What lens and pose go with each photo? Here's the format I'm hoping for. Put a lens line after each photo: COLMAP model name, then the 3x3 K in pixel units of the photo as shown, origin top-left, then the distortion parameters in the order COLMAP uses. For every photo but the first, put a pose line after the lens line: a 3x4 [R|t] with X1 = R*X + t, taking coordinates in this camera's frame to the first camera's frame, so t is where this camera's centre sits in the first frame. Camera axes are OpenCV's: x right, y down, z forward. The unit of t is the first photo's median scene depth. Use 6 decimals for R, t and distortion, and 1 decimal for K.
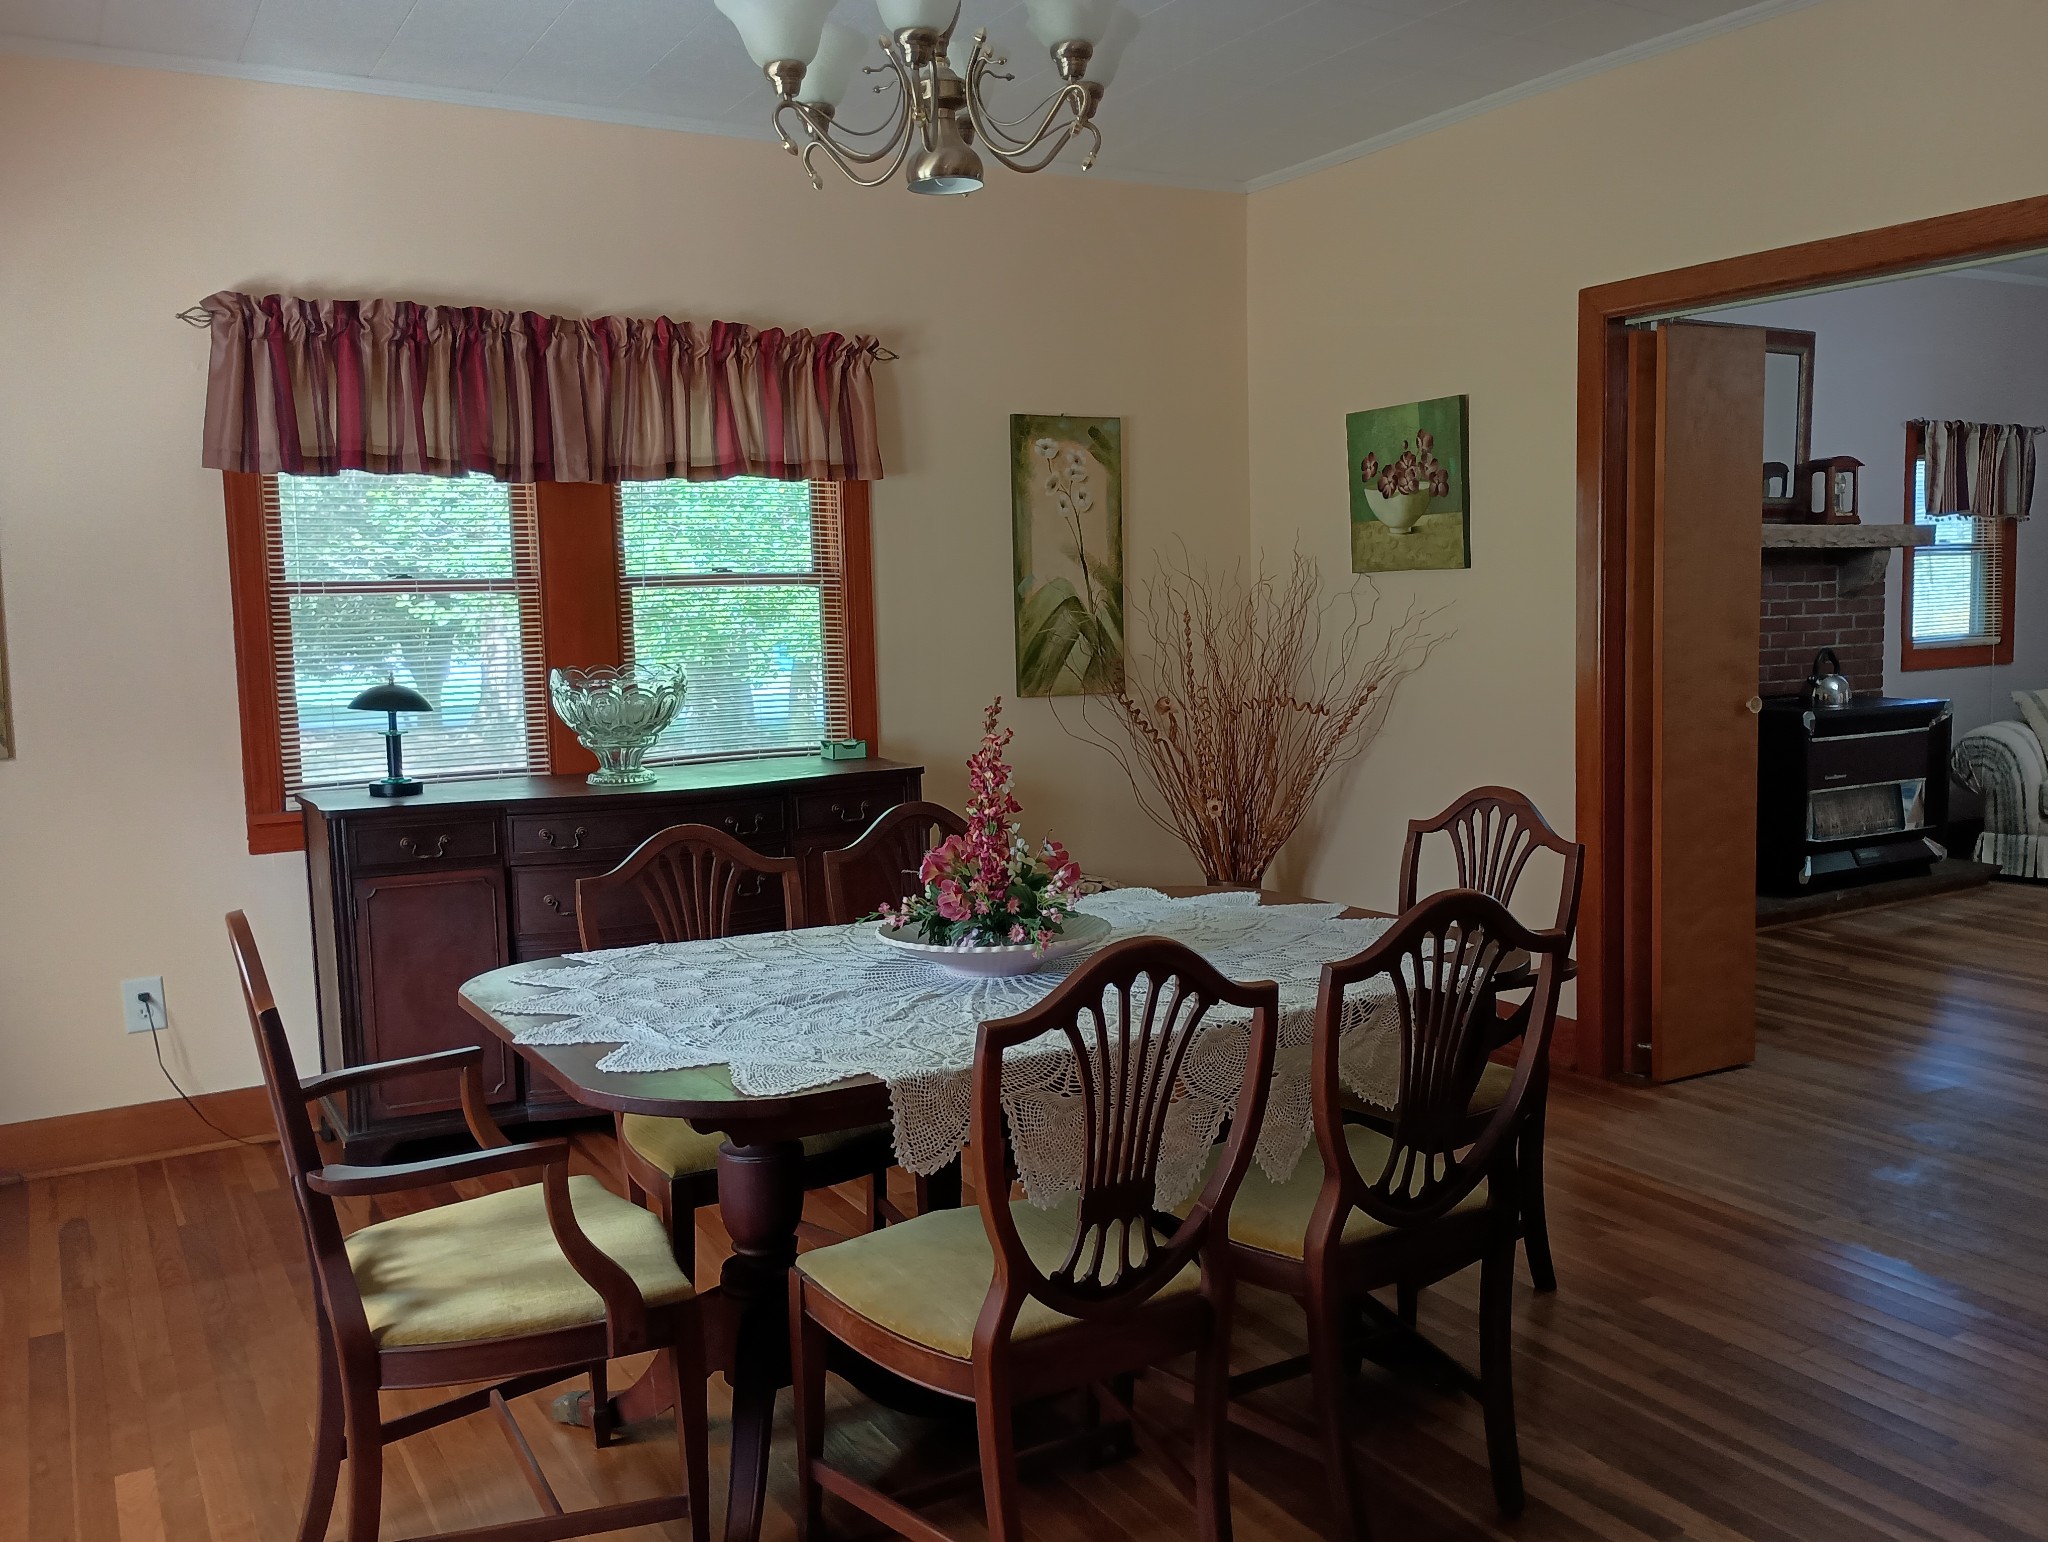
lens RADIAL K [[1682.0, 0, 1034.8], [0, 1682.0, 774.8], [0, 0, 1]] dist [0.053517, -0.075046]
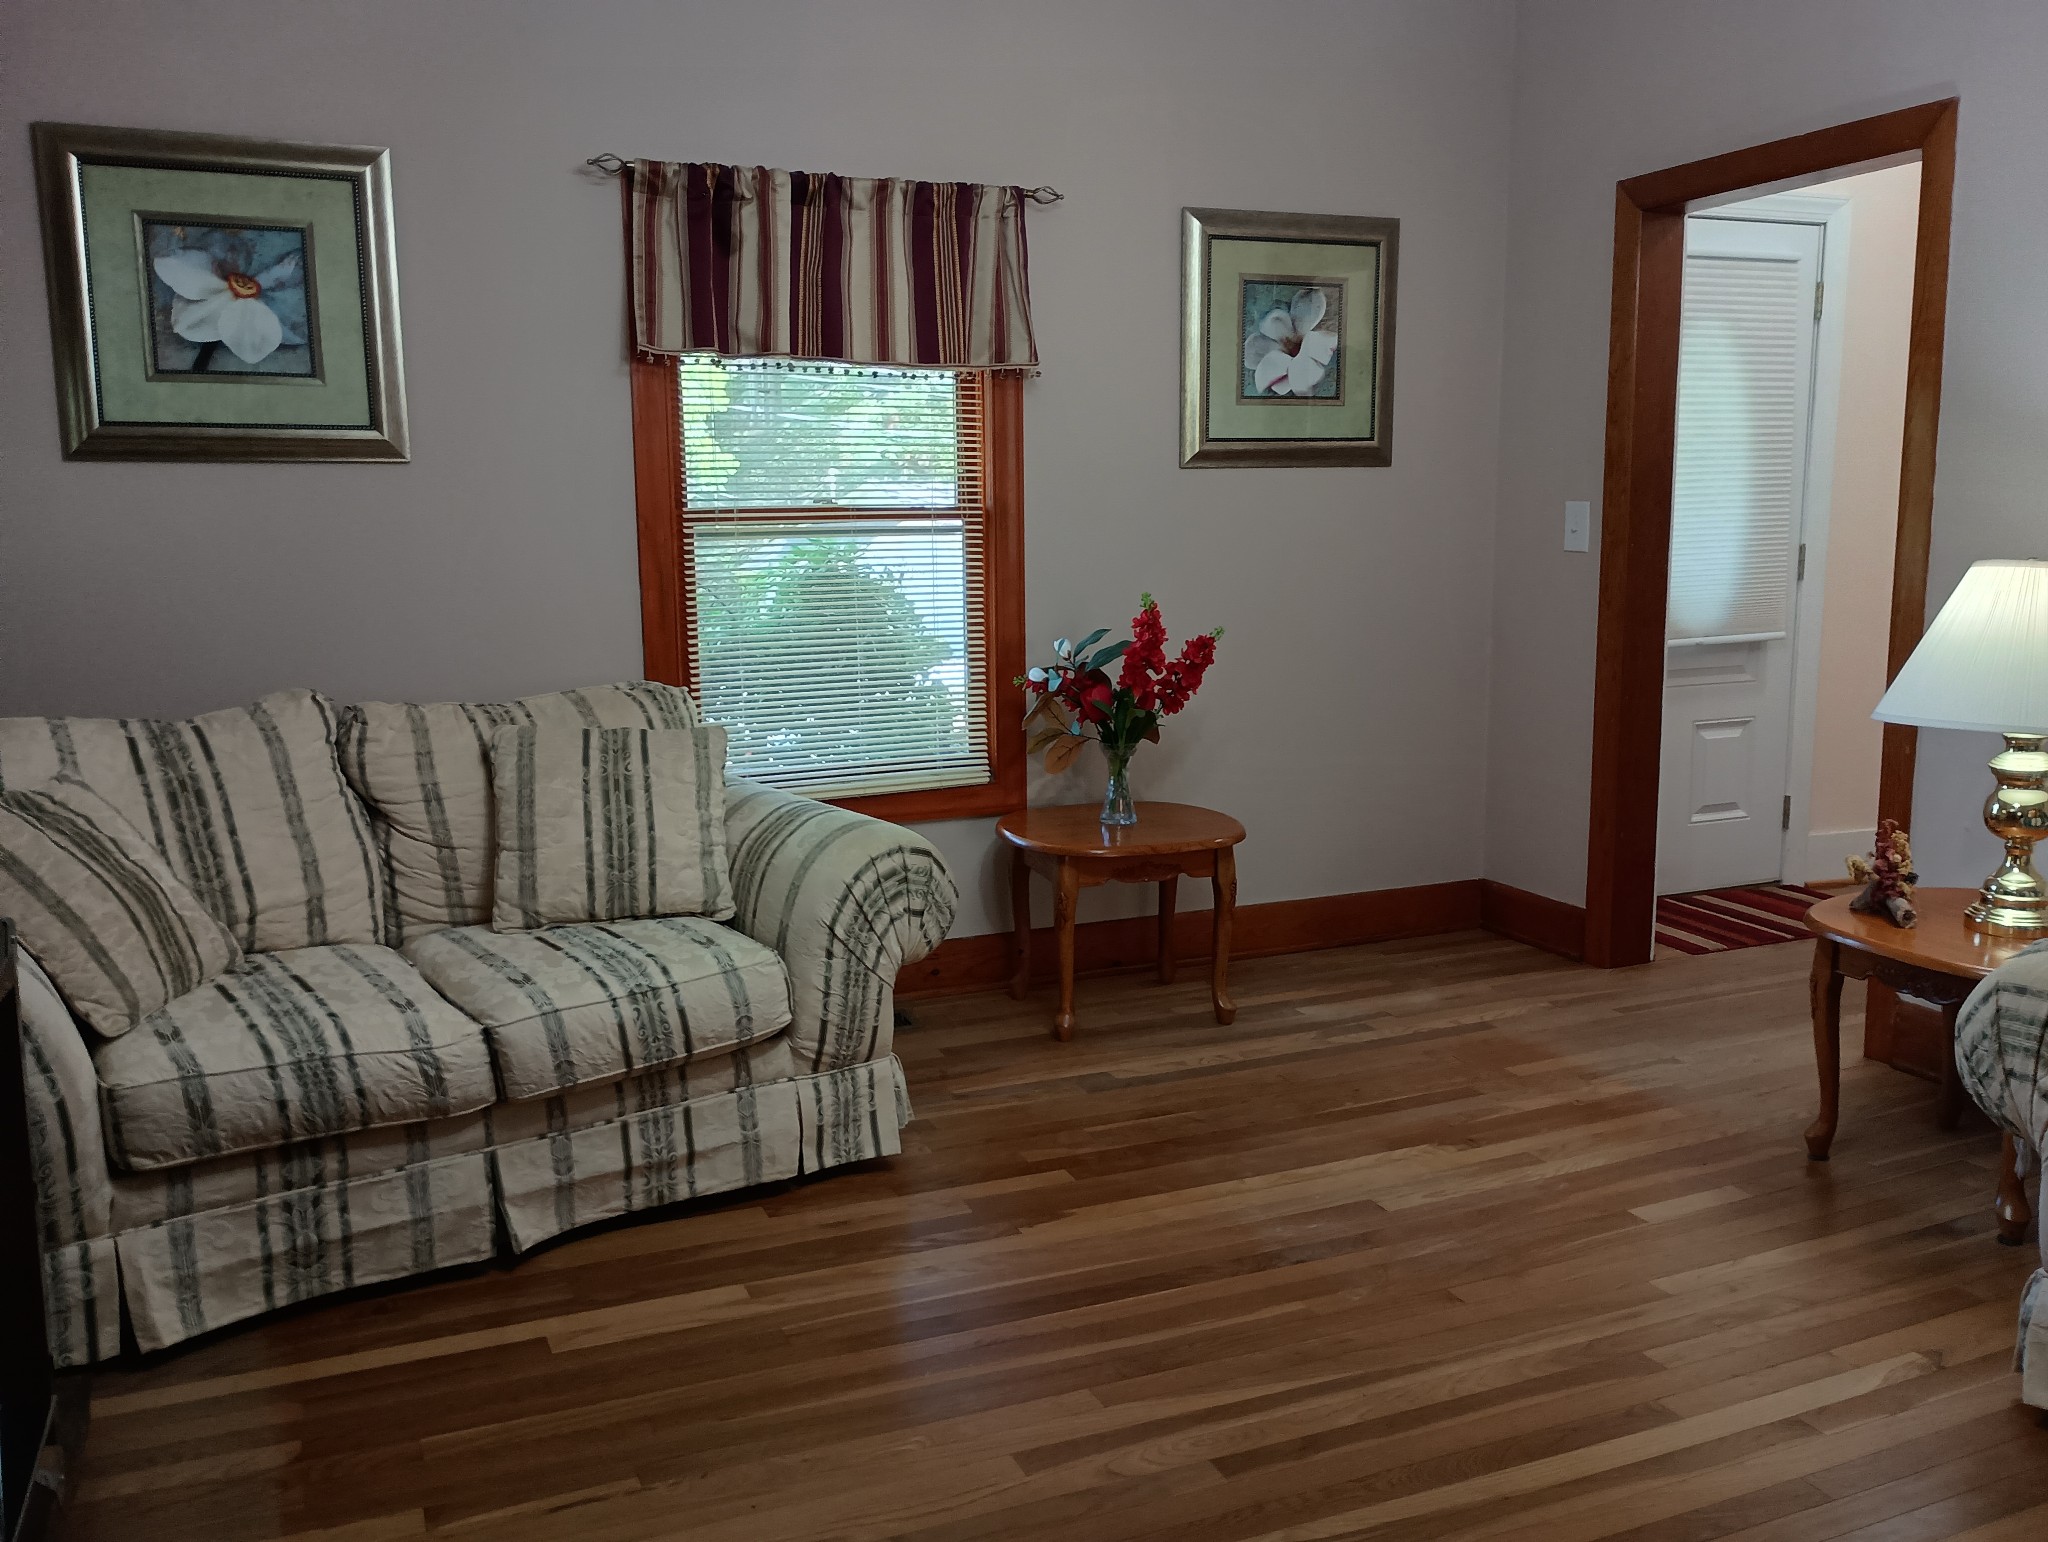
lens RADIAL K [[1688.8, 0, 1030.4], [0, 1688.8, 774.5], [0, 0, 1]] dist [0.054206, -0.081584]
pose [[0.115693, -0.123439, 0.985585, 0.280562], [0.110148, 0.987723, 0.110777, -0.072757], [-0.987159, 0.095744, 0.127869, 0.754651]]
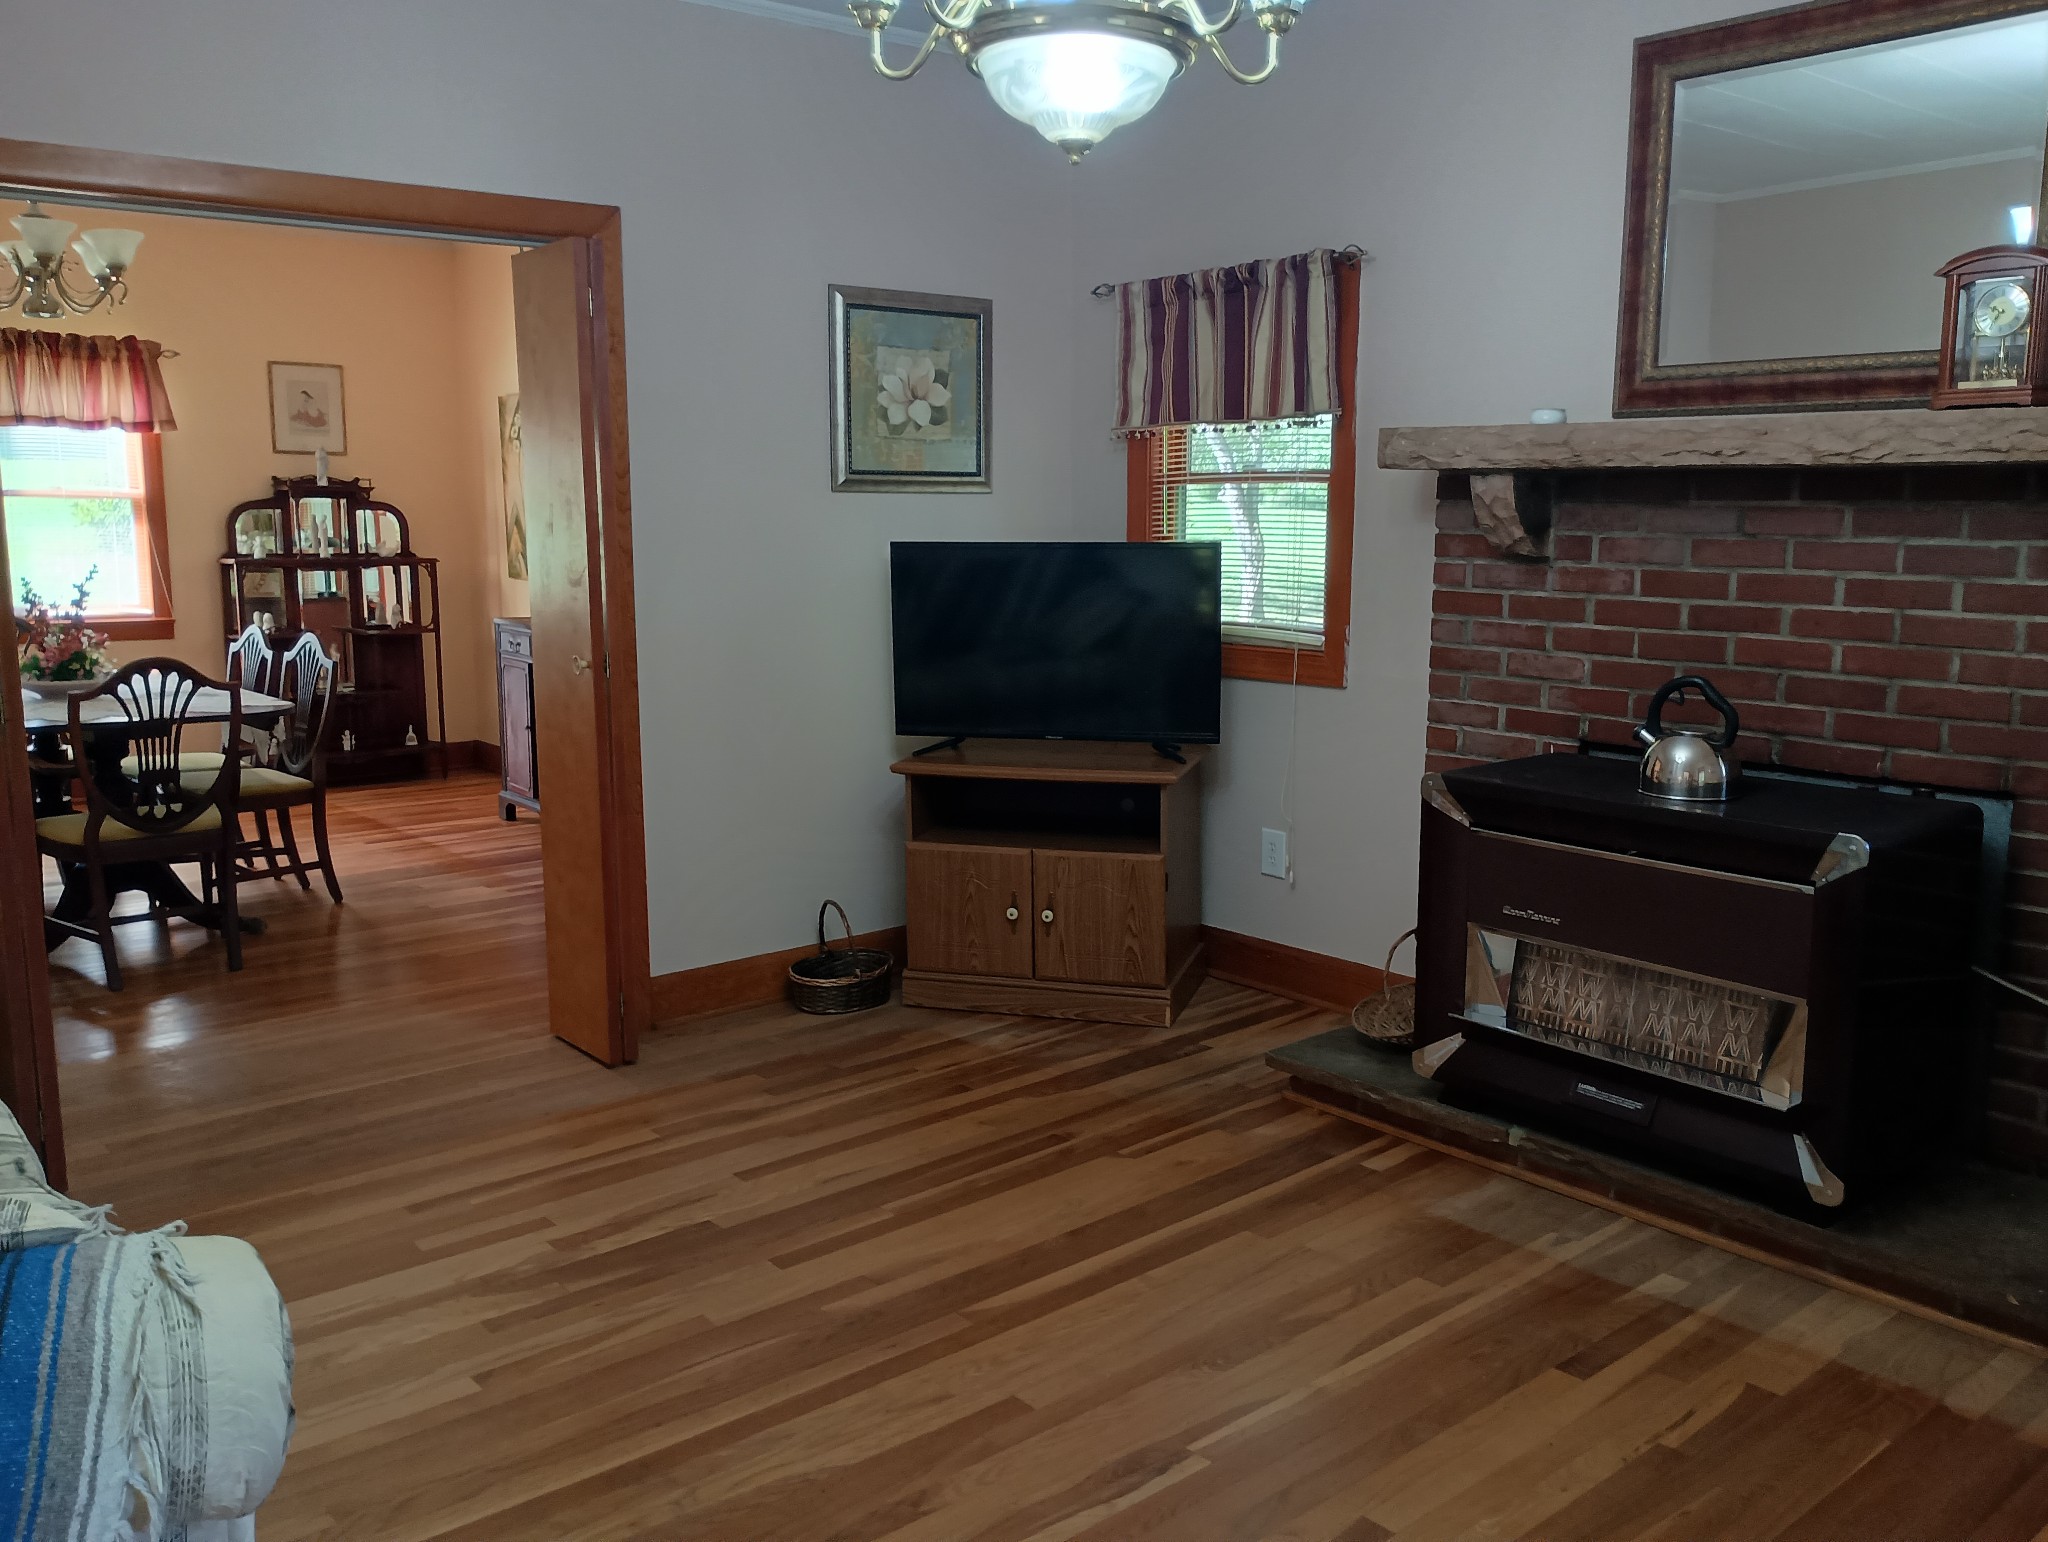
lens RADIAL K [[1698.9, 0, 1029.4], [0, 1698.9, 774.8], [0, 0, 1]] dist [0.060792, -0.074029]
pose [[0.181054, 0.179678, -0.966920, 0.848830], [-0.107100, 0.980924, 0.162226, -0.098947], [0.977624, 0.074186, 0.196844, 0.668752]]
